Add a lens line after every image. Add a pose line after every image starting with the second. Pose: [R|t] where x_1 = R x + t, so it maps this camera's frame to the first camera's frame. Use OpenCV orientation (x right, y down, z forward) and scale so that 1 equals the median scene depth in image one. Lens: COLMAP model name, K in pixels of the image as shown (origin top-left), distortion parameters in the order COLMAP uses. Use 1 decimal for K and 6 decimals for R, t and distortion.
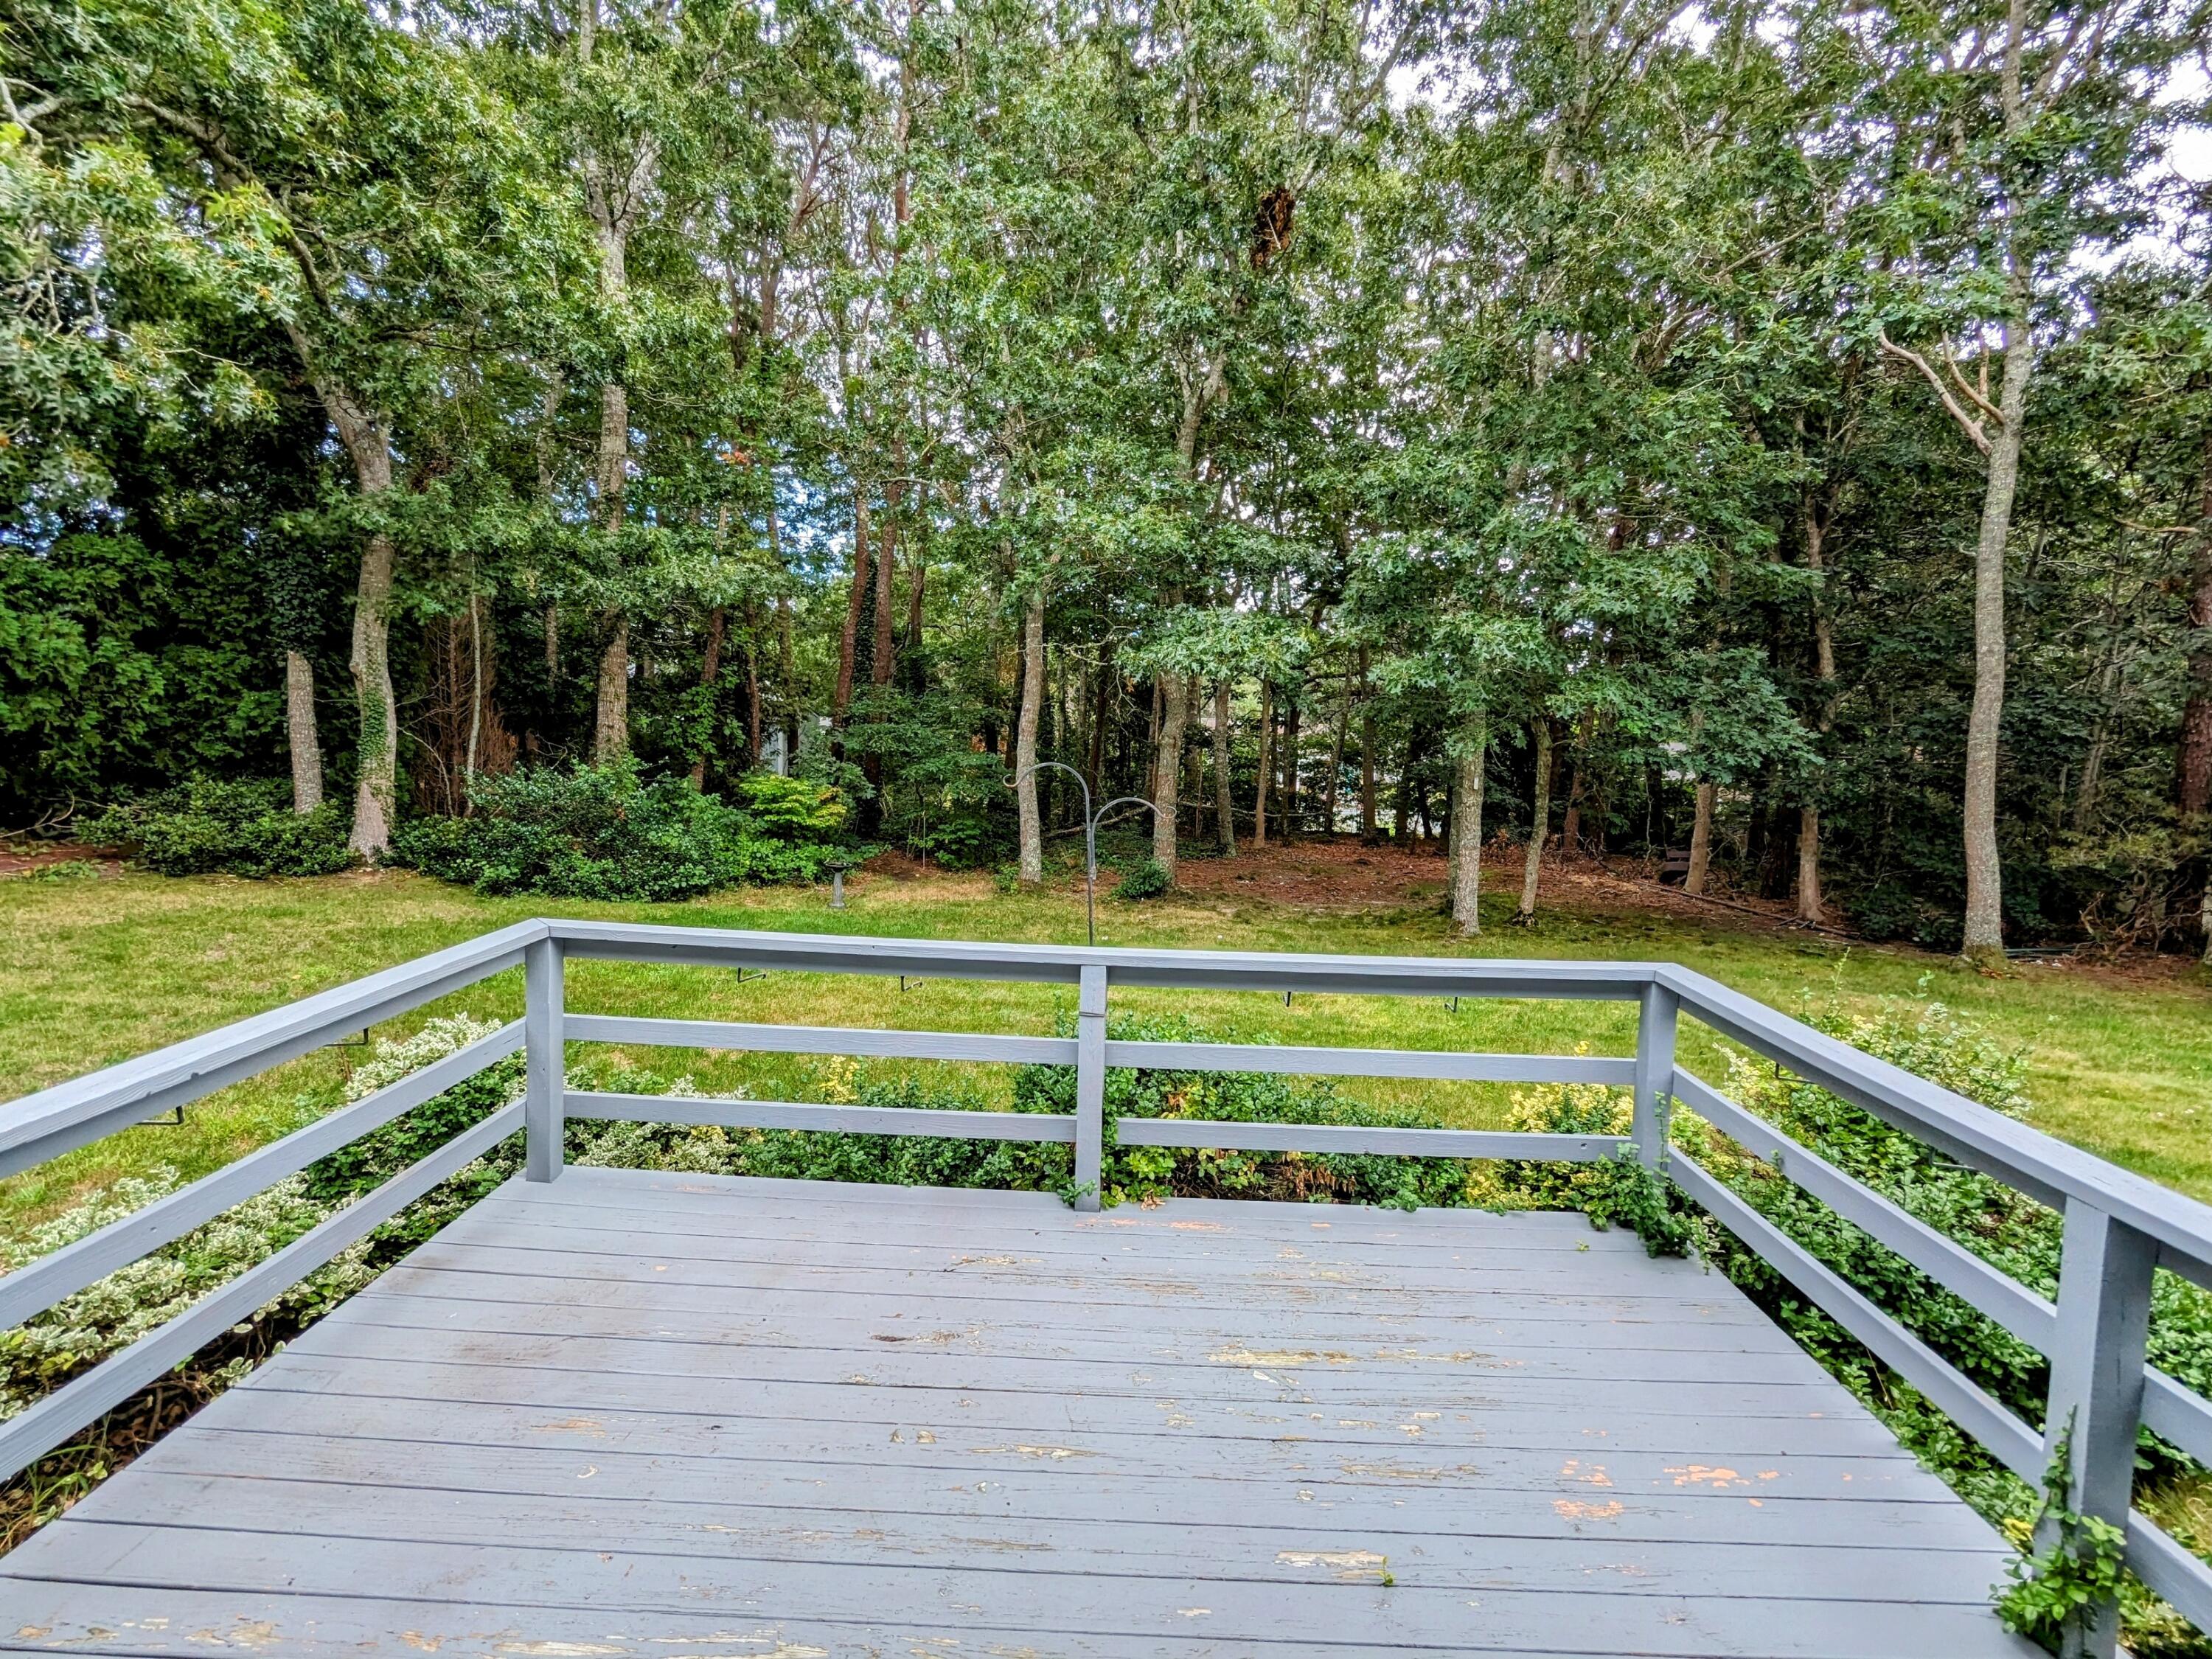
lens RADIAL K [[1050.0, 0, 1114.1], [0, 1050.0, 810.1], [0, 0, 1]] dist [-0.002168, 0.003340]
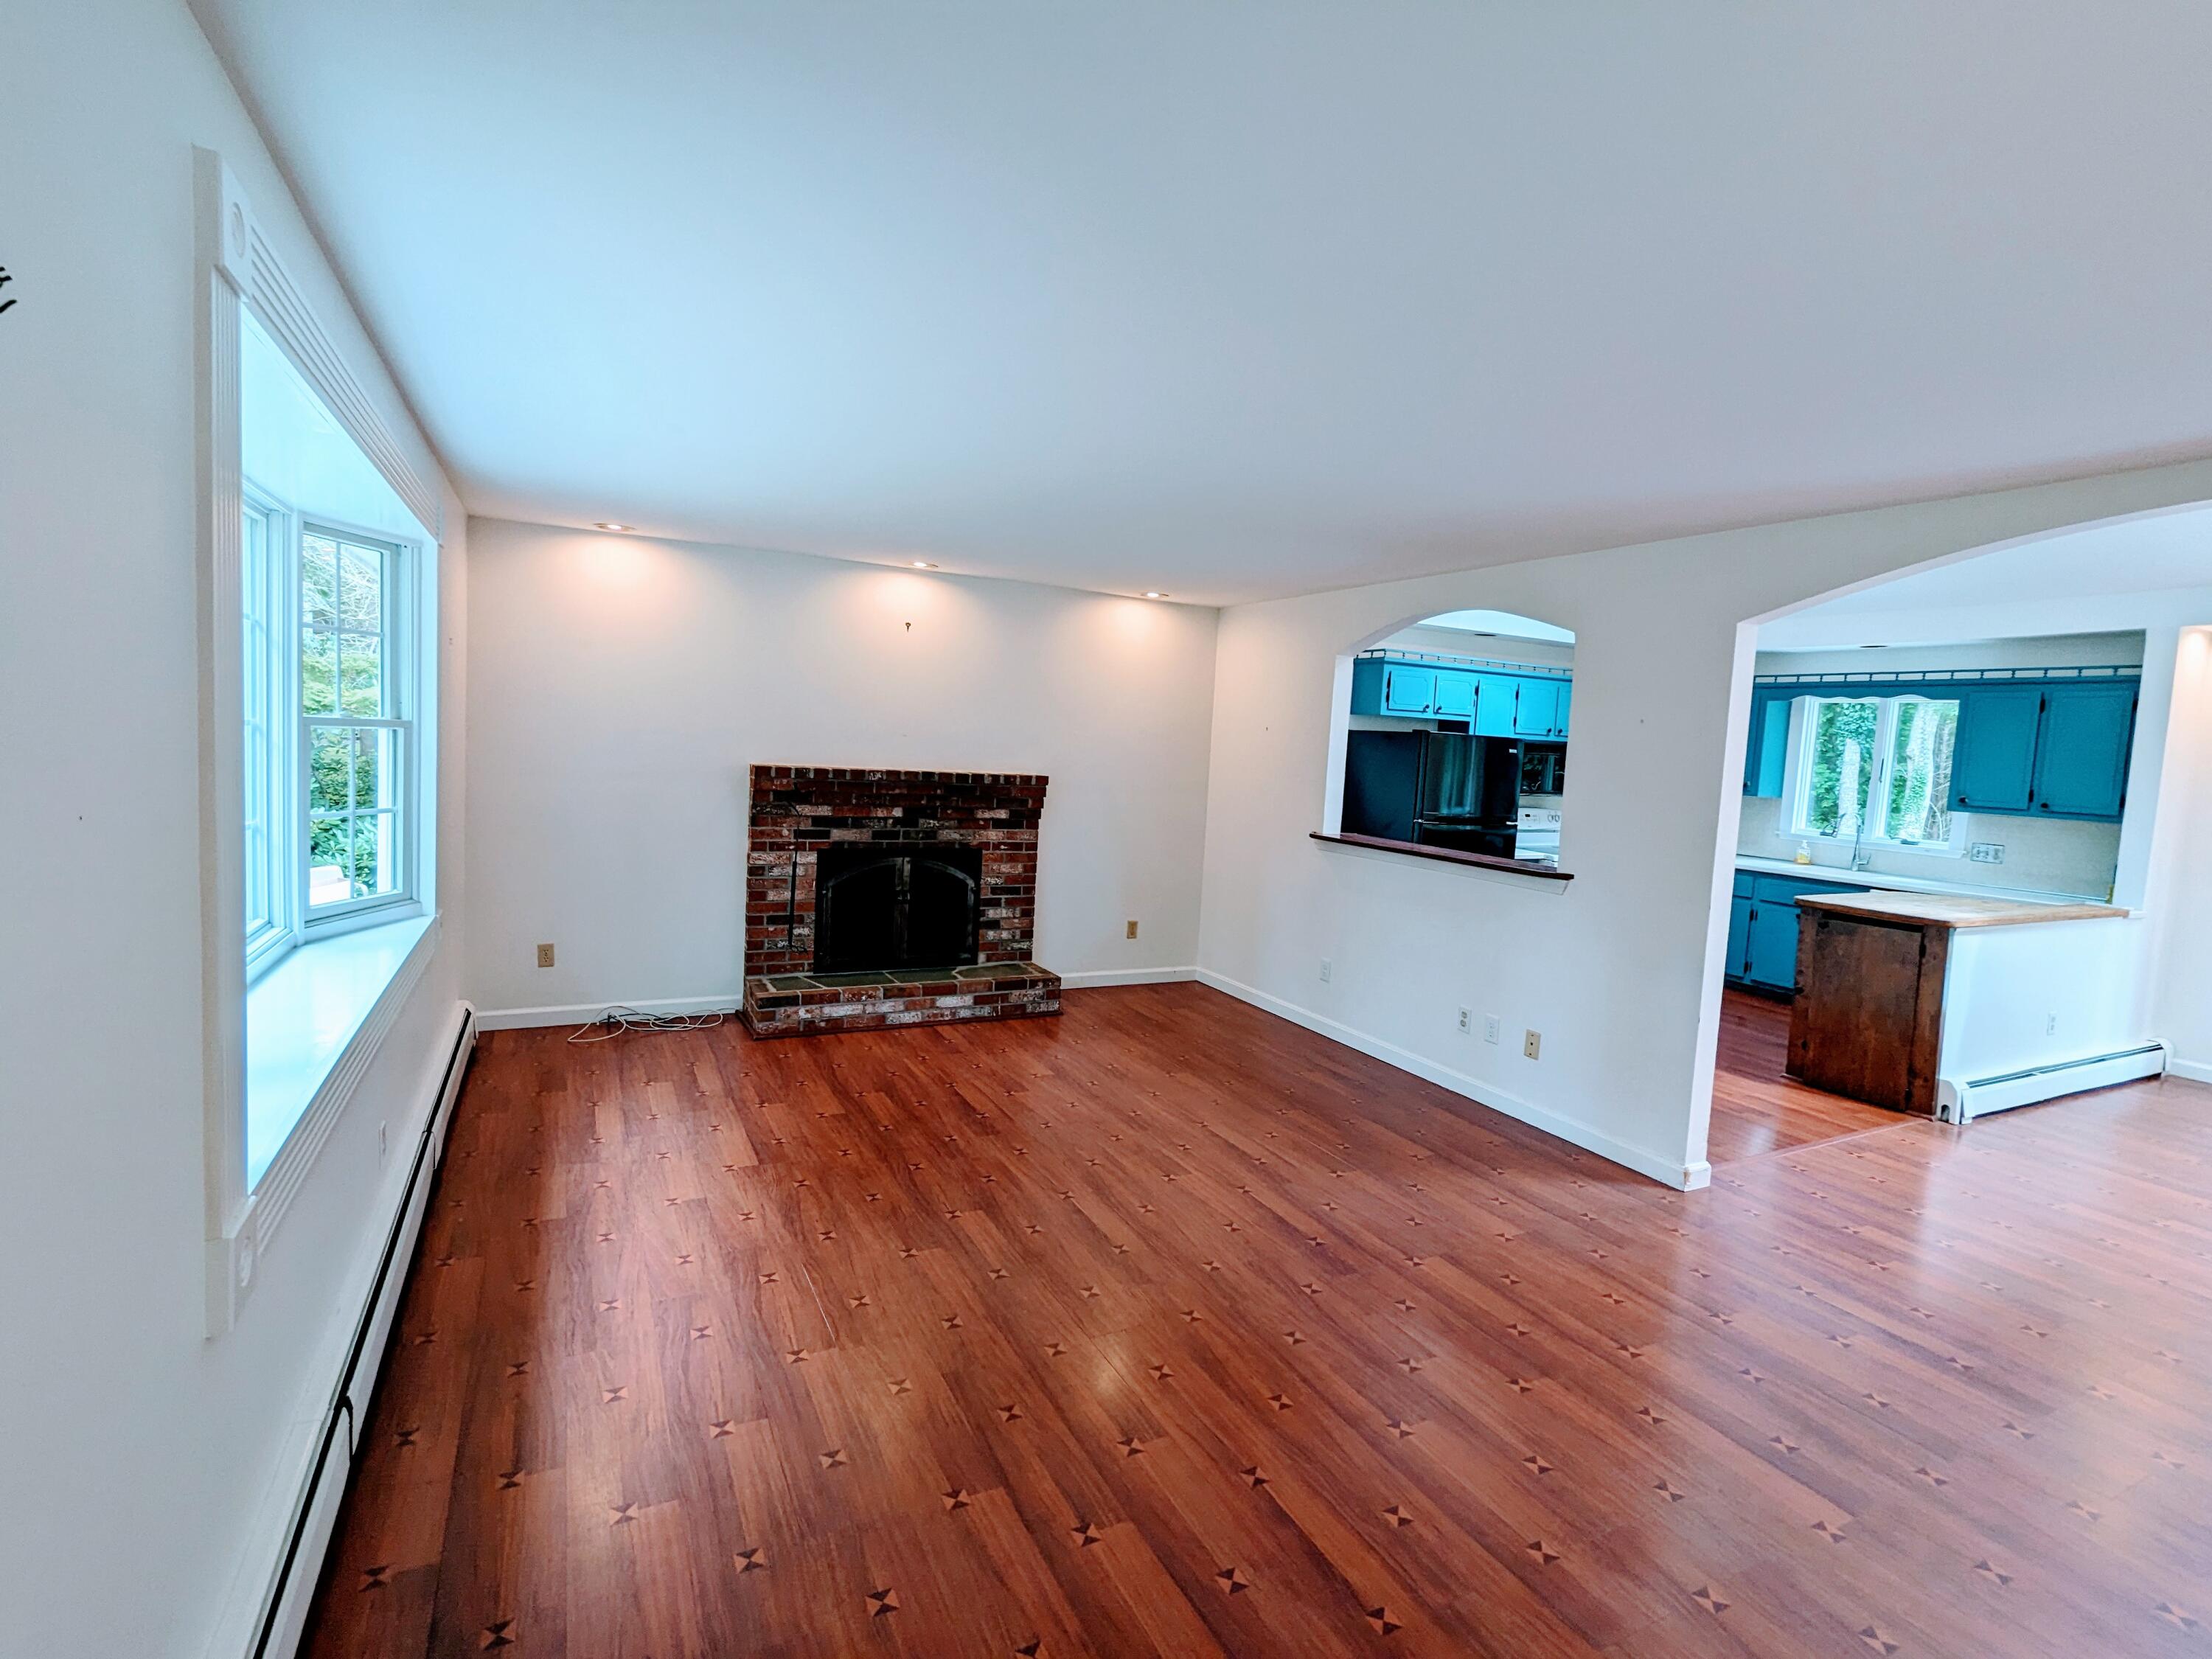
lens RADIAL K [[1050.0, 0, 1101.5], [0, 1050.0, 815.4], [0, 0, 1]] dist [-0.002168, 0.003340]
pose [[0.474524, 0.061615, -0.878083, 0.027990], [-0.105703, 0.994317, 0.012648, 0.043055], [0.873873, 0.086814, 0.478341, -0.550809]]
